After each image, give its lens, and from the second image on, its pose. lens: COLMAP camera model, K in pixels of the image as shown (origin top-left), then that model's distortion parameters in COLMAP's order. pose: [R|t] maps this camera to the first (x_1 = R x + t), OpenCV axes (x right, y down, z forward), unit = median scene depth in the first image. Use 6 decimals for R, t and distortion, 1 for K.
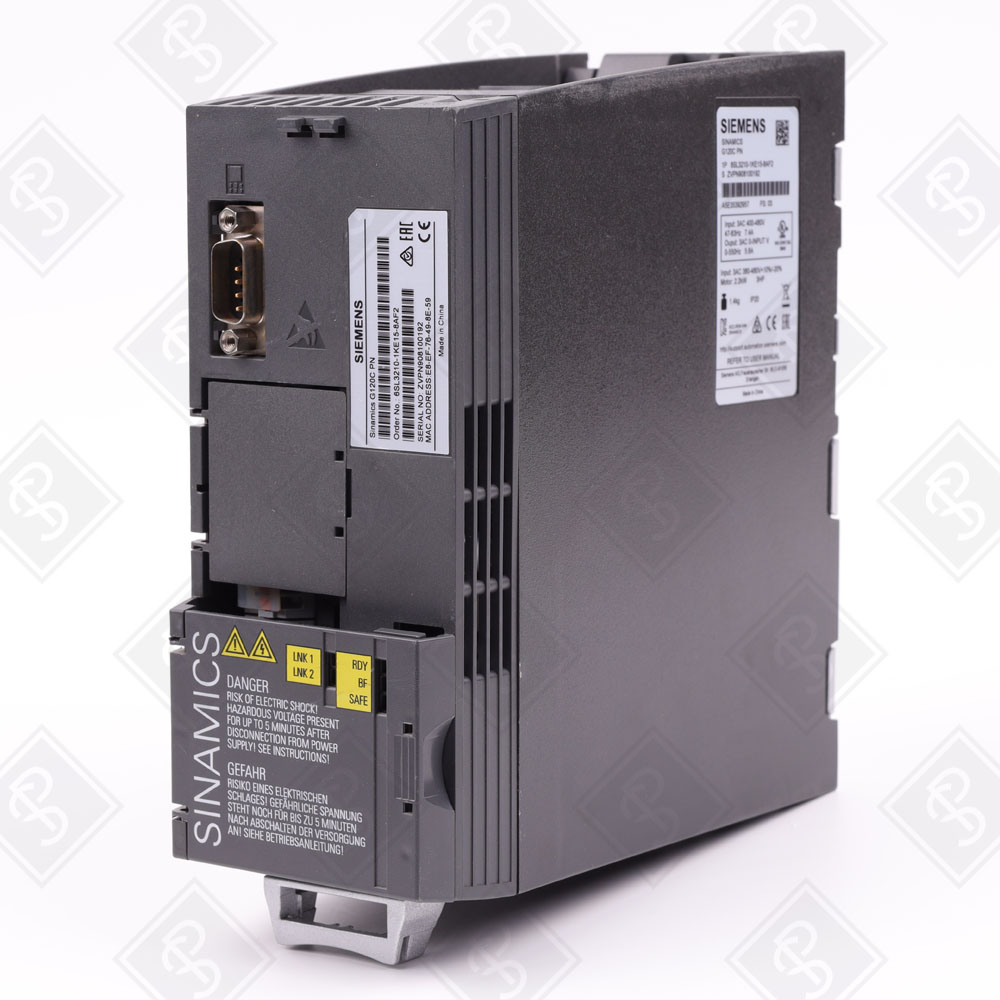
lens RADIAL K [[3242.3, 0, 498.6], [0, 3242.3, 500.6], [0, 0, 1]] dist [0.395097, 0.000000]
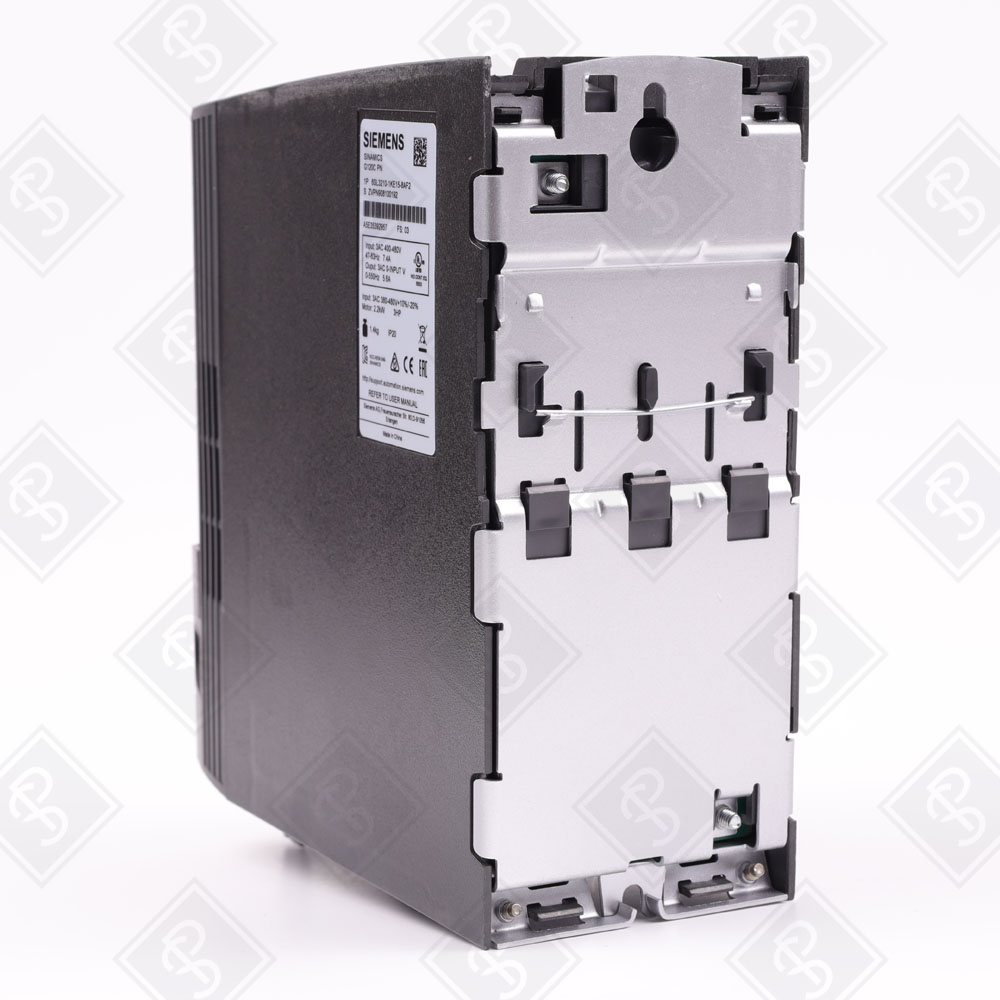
lens RADIAL K [[2882.1, 0, 498.7], [0, 2882.1, 500.1], [0, 0, 1]] dist [0.280490, 0.000000]
pose [[-0.428169, 0.142615, -0.892375, 0.791550], [-0.105446, 0.972840, 0.206068, -0.186010], [0.897526, 0.182329, -0.401501, 1.364071]]
